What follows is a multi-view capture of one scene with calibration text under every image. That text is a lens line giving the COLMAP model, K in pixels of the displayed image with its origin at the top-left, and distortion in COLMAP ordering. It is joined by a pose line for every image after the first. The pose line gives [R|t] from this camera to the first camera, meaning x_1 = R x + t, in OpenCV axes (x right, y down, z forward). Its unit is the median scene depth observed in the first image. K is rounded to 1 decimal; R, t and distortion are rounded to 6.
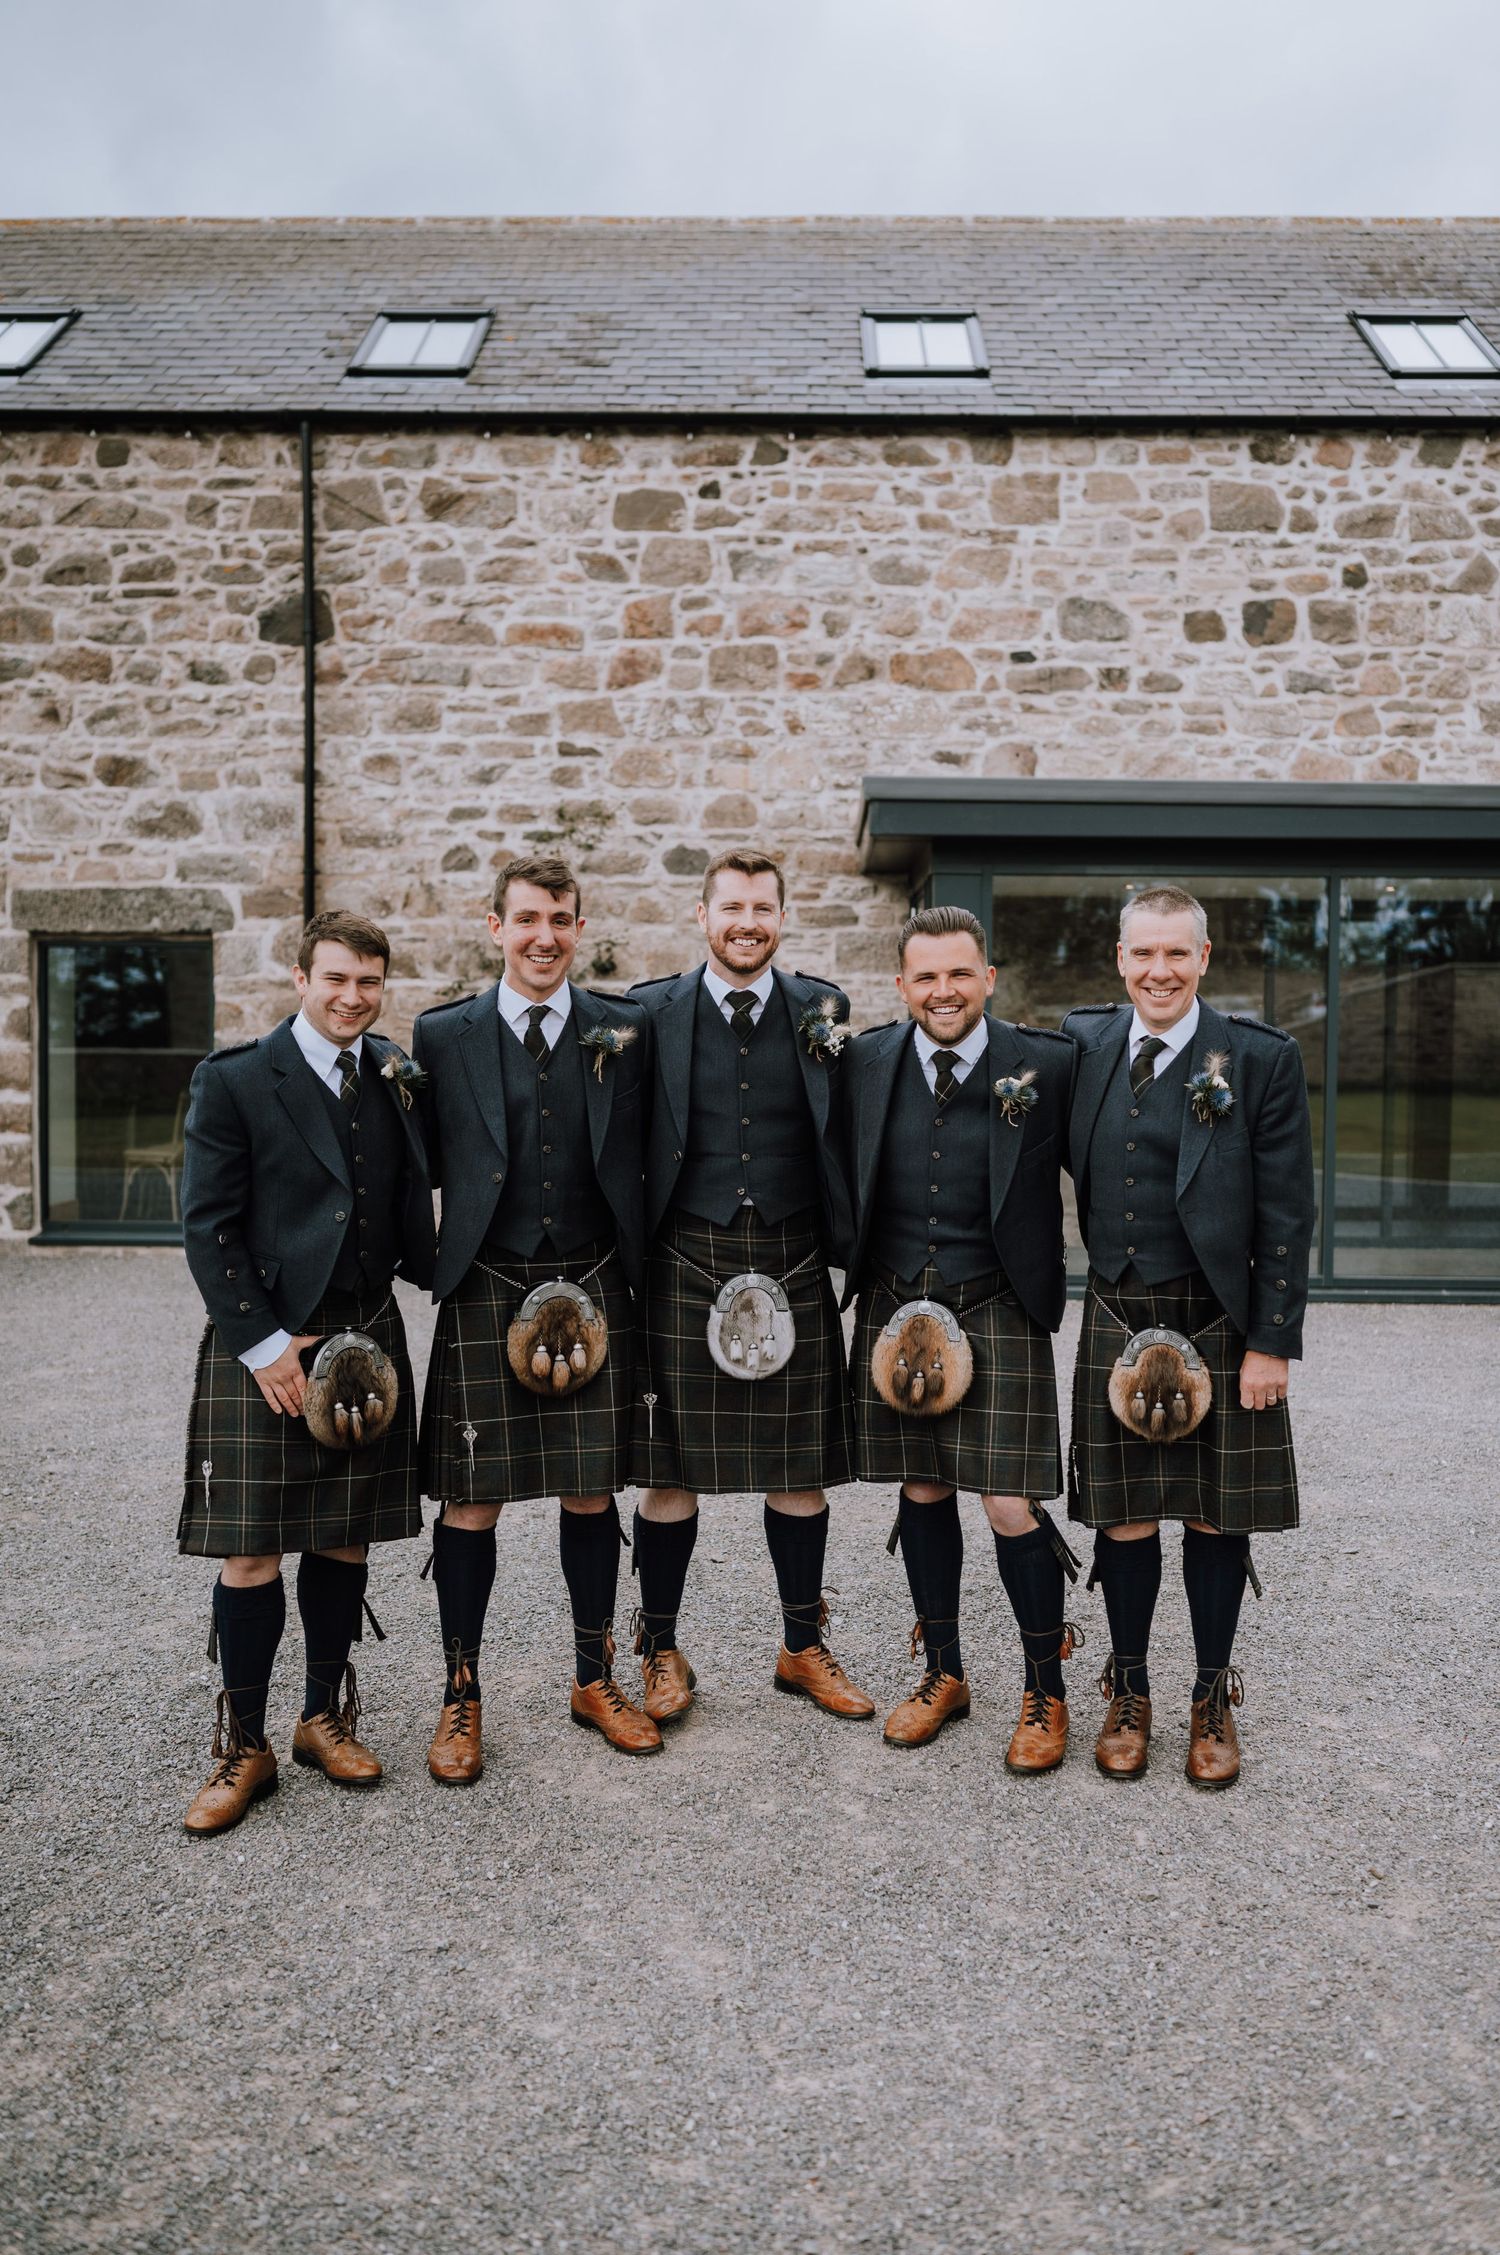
lens RADIAL K [[2122.5, 0, 761.7], [0, 2122.5, 1130.4], [0, 0, 1]] dist [-0.006950, 0.000000]
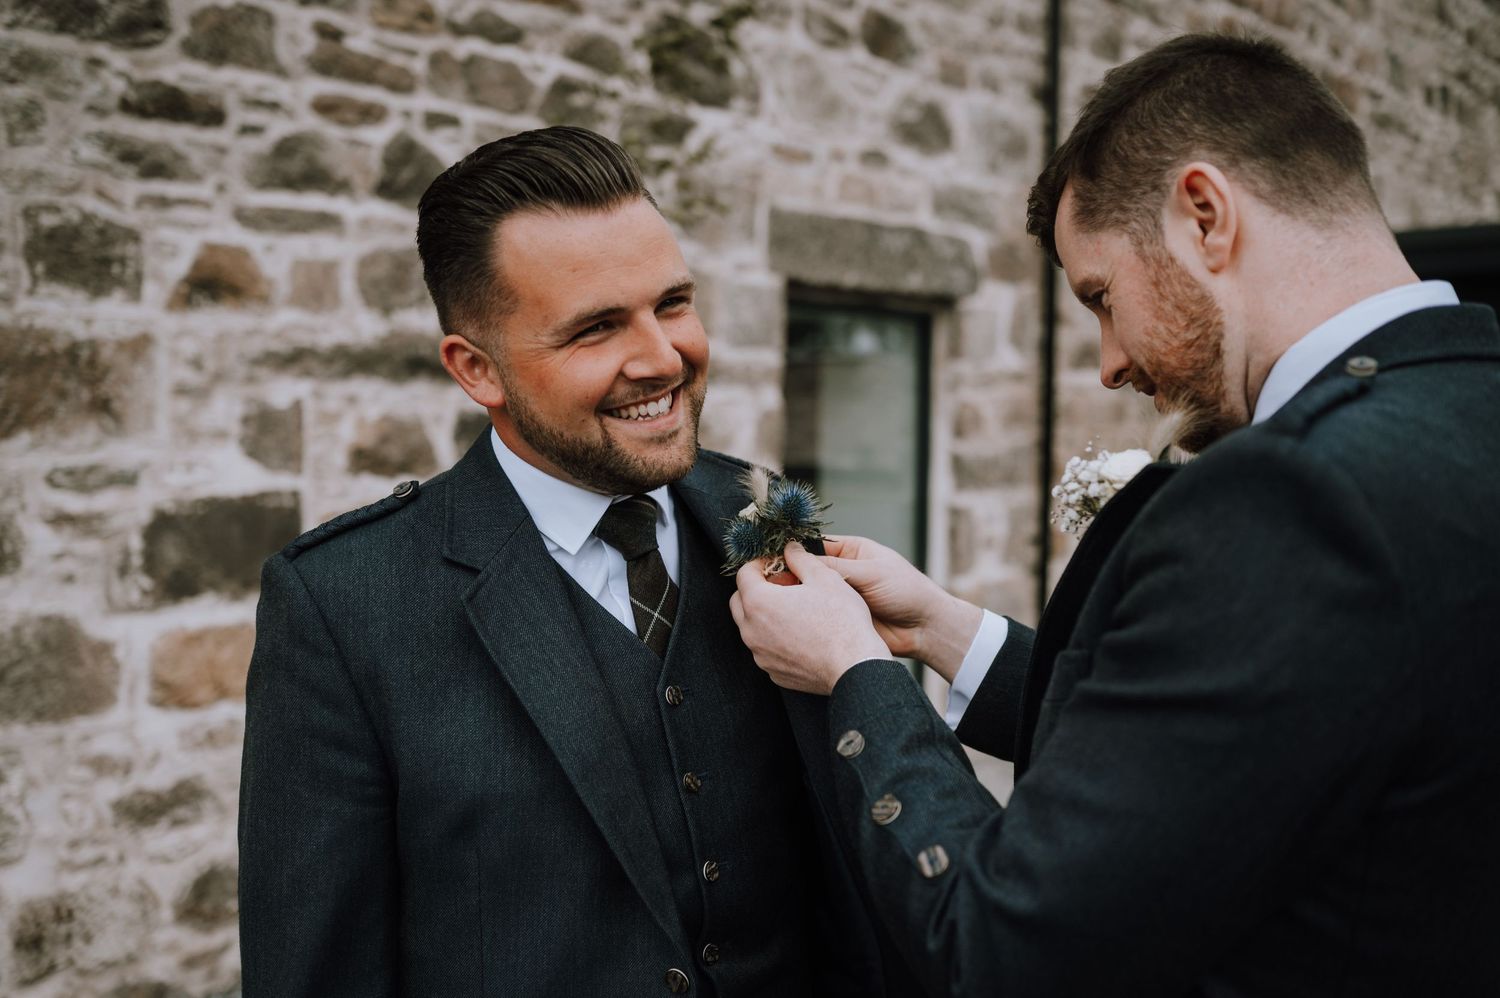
lens RADIAL K [[1411.9, 0, 749.5], [0, 1411.9, 502.5], [0, 0, 1]] dist [-0.006950, 0.000000]
pose [[0.656253, -0.048117, 0.753005, -0.661310], [0.030237, 0.998840, 0.037474, -0.047051], [-0.753935, -0.001824, 0.656947, 0.758216]]
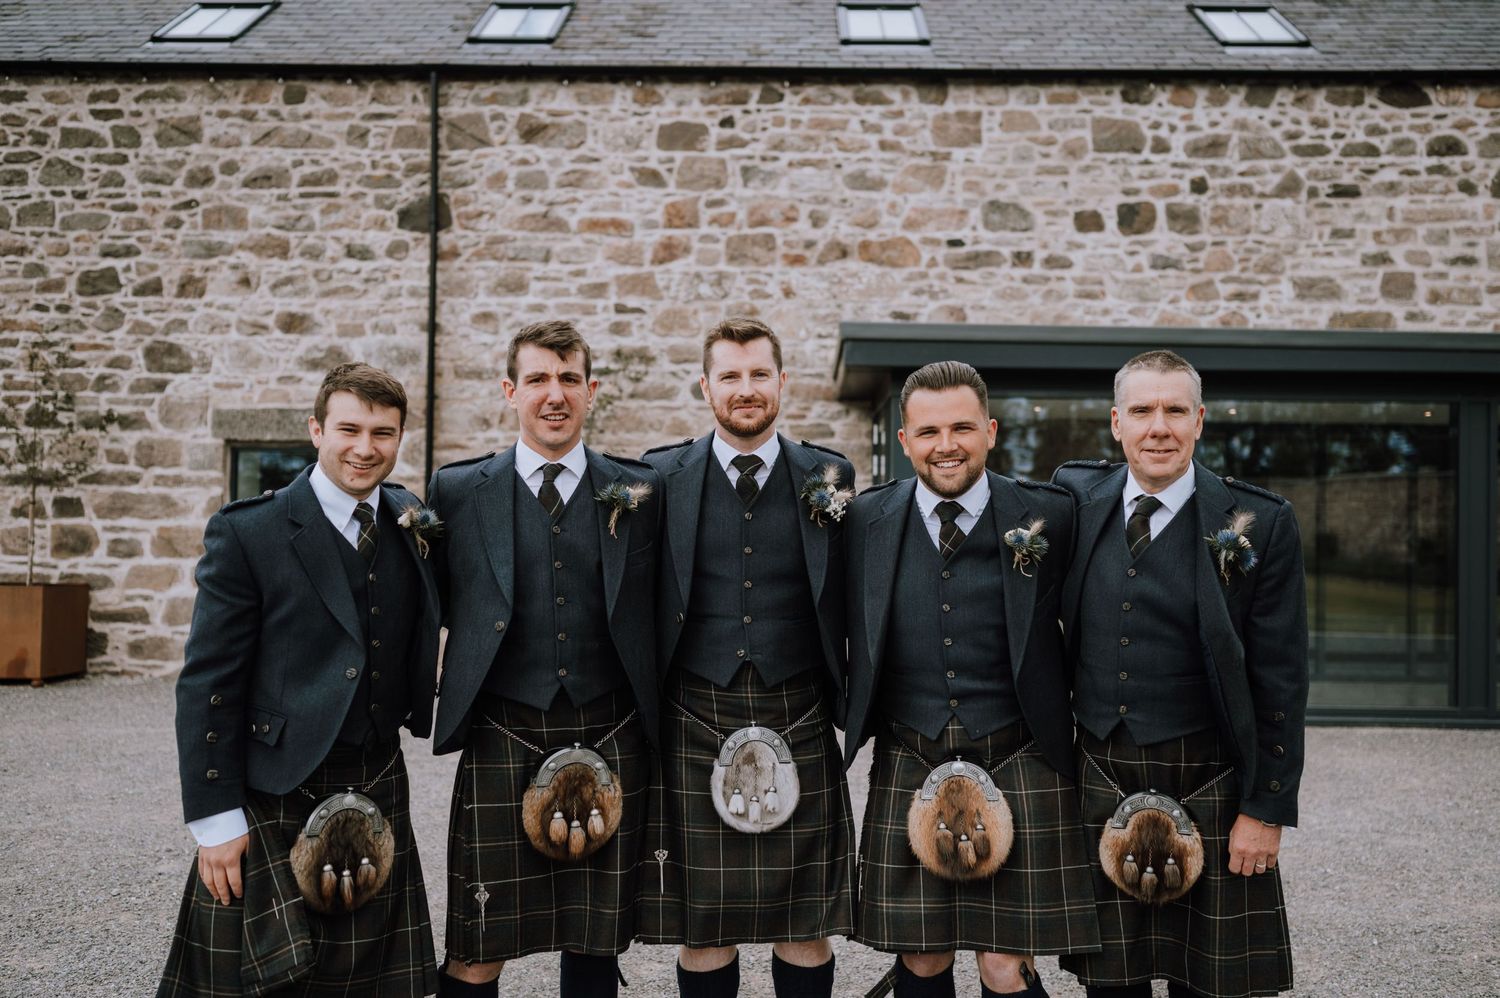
lens RADIAL K [[1411.9, 0, 752.4], [0, 1411.9, 503.8], [0, 0, 1]] dist [-0.006950, 0.000000]
pose [[0.999961, 0.005811, -0.006576, -0.000673], [-0.006209, 0.998039, -0.062294, 0.001602], [0.006201, 0.062333, 0.998036, 0.103476]]
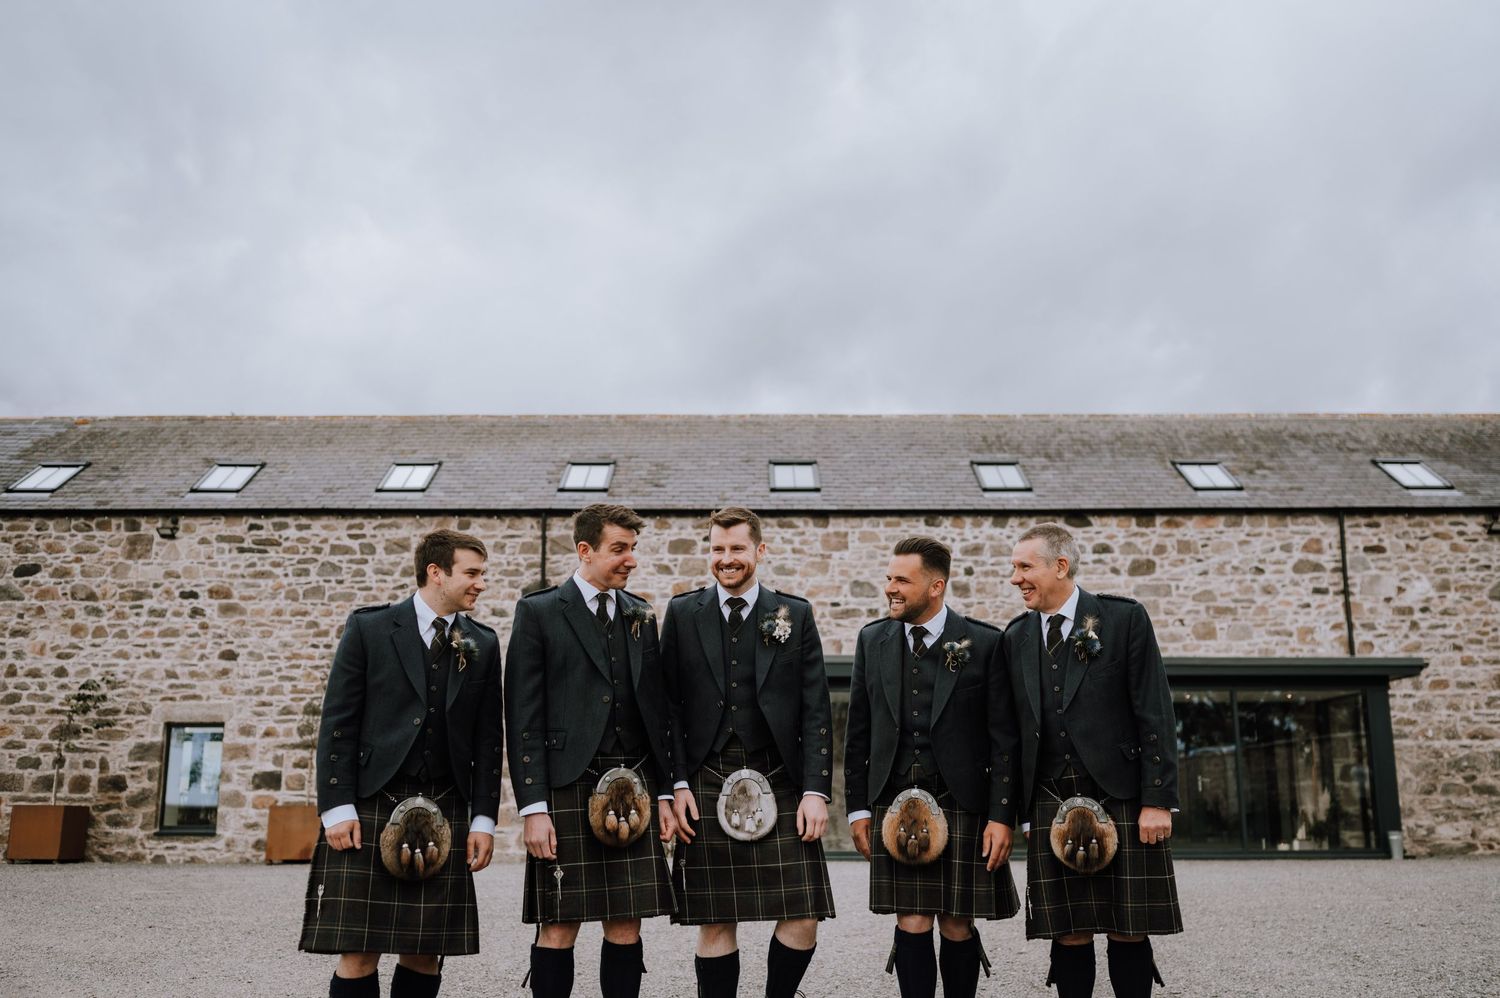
lens RADIAL K [[1411.9, 0, 747.8], [0, 1411.9, 496.0], [0, 0, 1]] dist [-0.006950, 0.000000]
pose [[0.999863, -0.005827, 0.015502, -0.002319], [0.009785, 0.963064, -0.269093, 0.092763], [-0.013362, 0.269208, 0.962989, -0.593991]]
